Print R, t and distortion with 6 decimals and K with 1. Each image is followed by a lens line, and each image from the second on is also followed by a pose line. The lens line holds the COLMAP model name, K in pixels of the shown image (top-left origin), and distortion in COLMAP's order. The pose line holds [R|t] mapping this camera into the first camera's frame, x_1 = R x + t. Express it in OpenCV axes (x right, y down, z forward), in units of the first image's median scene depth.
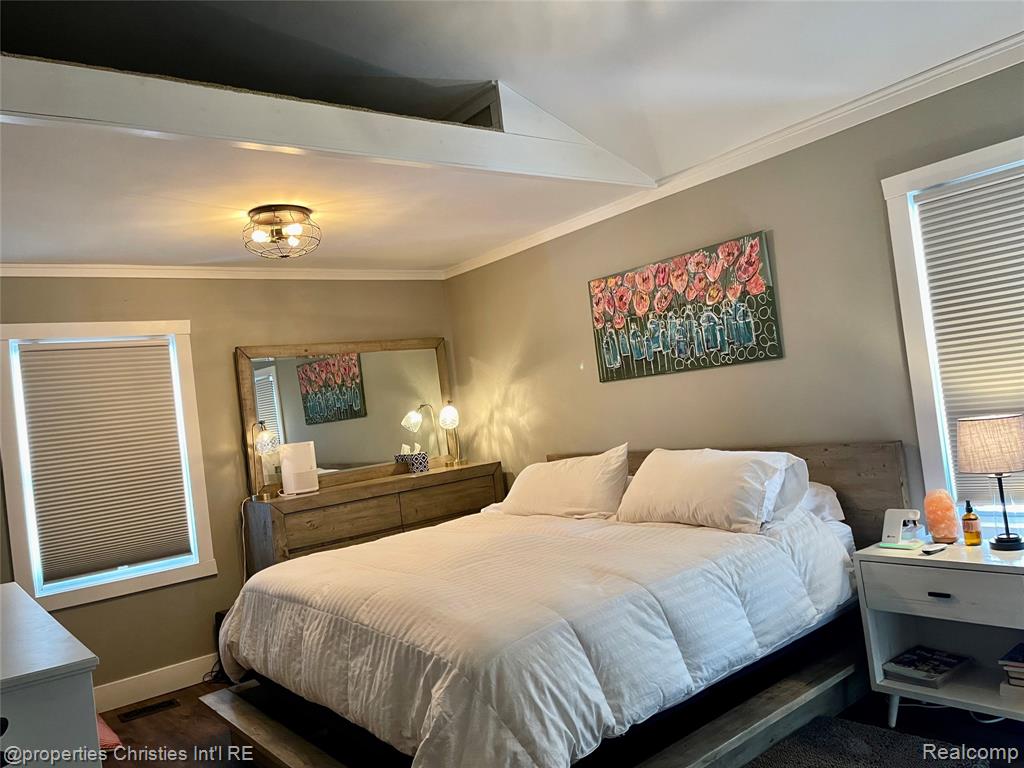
lens RADIAL K [[763.6, 0, 512.0], [0, 763.6, 384.0], [0, 0, 1]] dist [0.067051, -0.087721]
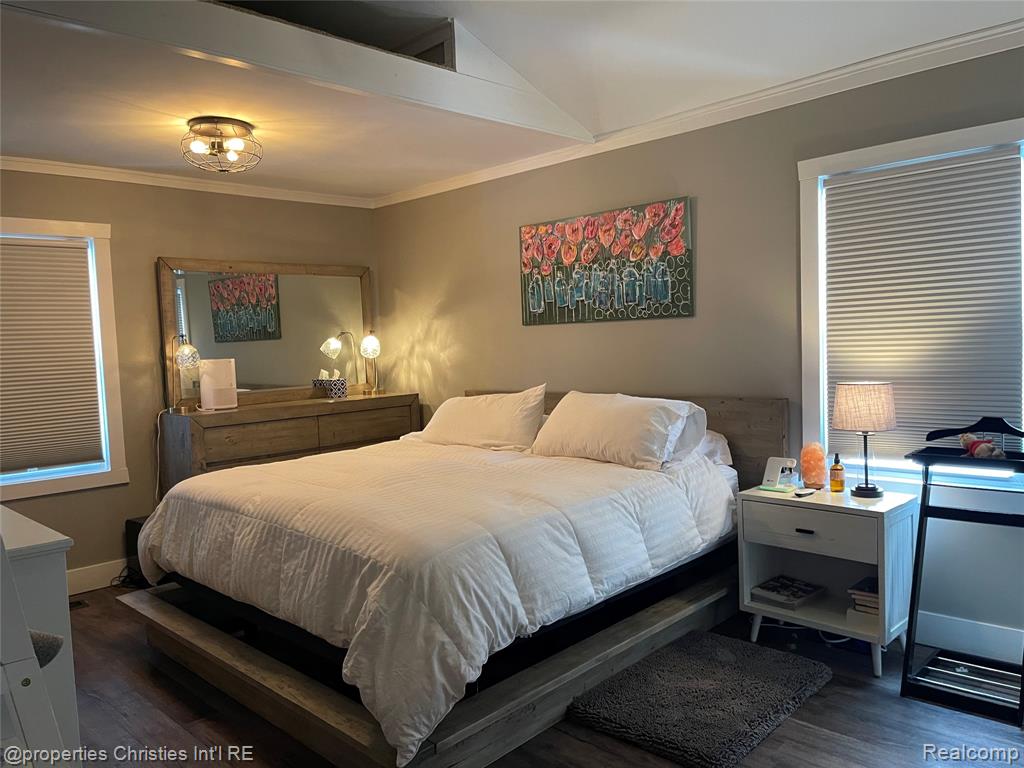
lens RADIAL K [[760.8, 0, 509.3], [0, 760.8, 387.5], [0, 0, 1]] dist [0.084647, -0.161678]
pose [[0.988964, 0.074428, 0.128103, -0.037593], [-0.084888, 0.993316, 0.078220, 0.003469], [-0.121425, -0.088231, 0.988671, -0.051148]]
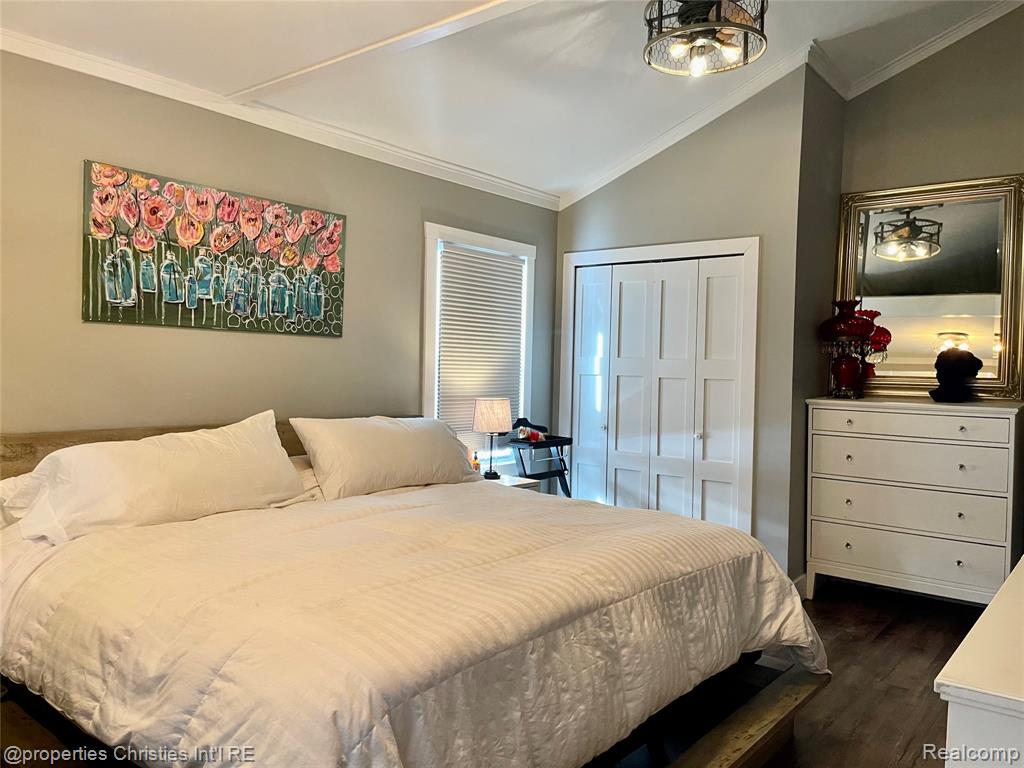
lens RADIAL K [[777.8, 0, 512.0], [0, 777.8, 384.0], [0, 0, 1]] dist [0.058567, -0.060204]
pose [[-0.223089, 0.094117, 0.970244, -0.731178], [-0.027853, 0.994306, -0.102855, 0.132347], [-0.974400, -0.049970, -0.219197, 0.976163]]
